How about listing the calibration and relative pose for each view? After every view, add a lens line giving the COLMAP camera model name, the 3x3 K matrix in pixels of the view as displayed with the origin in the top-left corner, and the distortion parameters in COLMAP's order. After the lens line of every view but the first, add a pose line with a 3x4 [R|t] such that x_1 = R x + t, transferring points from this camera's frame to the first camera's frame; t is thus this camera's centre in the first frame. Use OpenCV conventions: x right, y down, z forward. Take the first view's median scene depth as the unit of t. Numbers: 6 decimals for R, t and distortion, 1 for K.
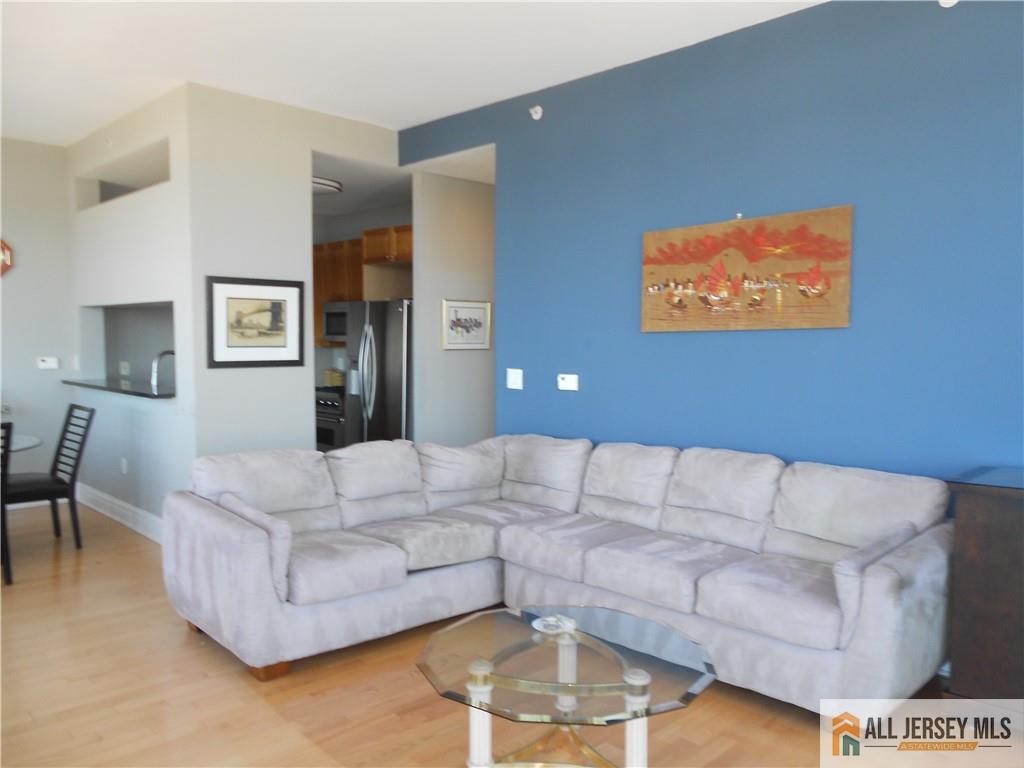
lens RADIAL K [[792.1, 0, 513.6], [0, 792.1, 384.3], [0, 0, 1]] dist [-0.010246, 0.000350]
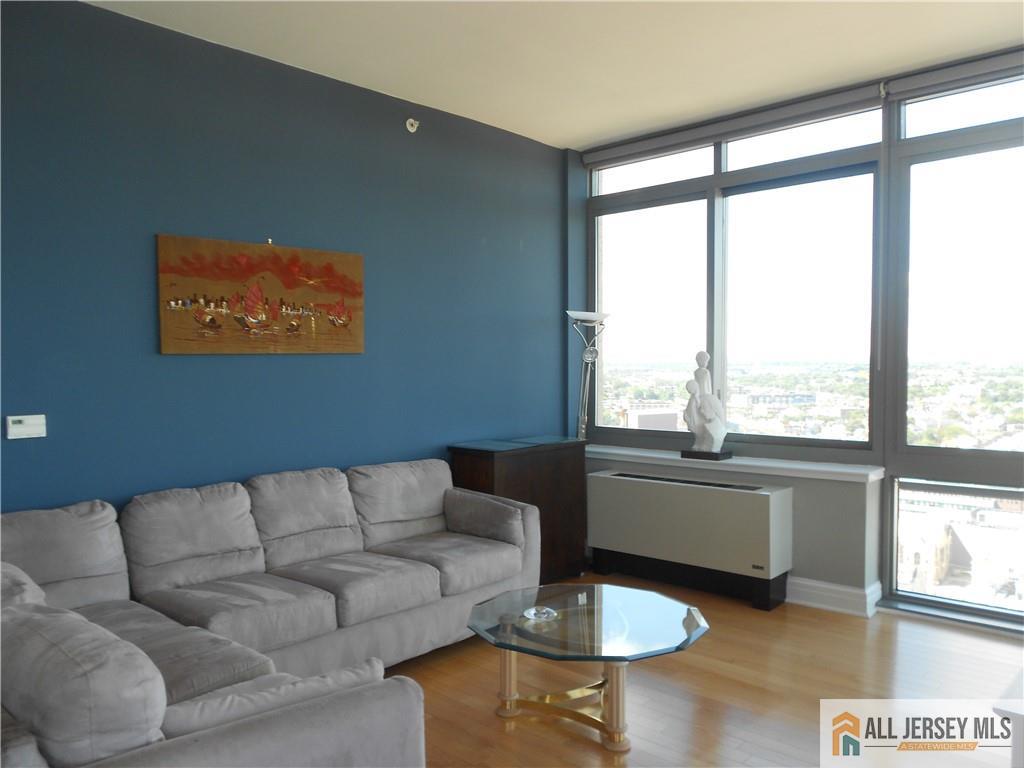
lens RADIAL K [[792.1, 0, 513.6], [0, 792.1, 384.0], [0, 0, 1]] dist [-0.010246, 0.000350]
pose [[-0.049773, -0.024943, 0.998449, -0.748531], [0.058456, 0.997902, 0.027844, -0.040013], [-0.997048, 0.059751, -0.048211, 0.748516]]
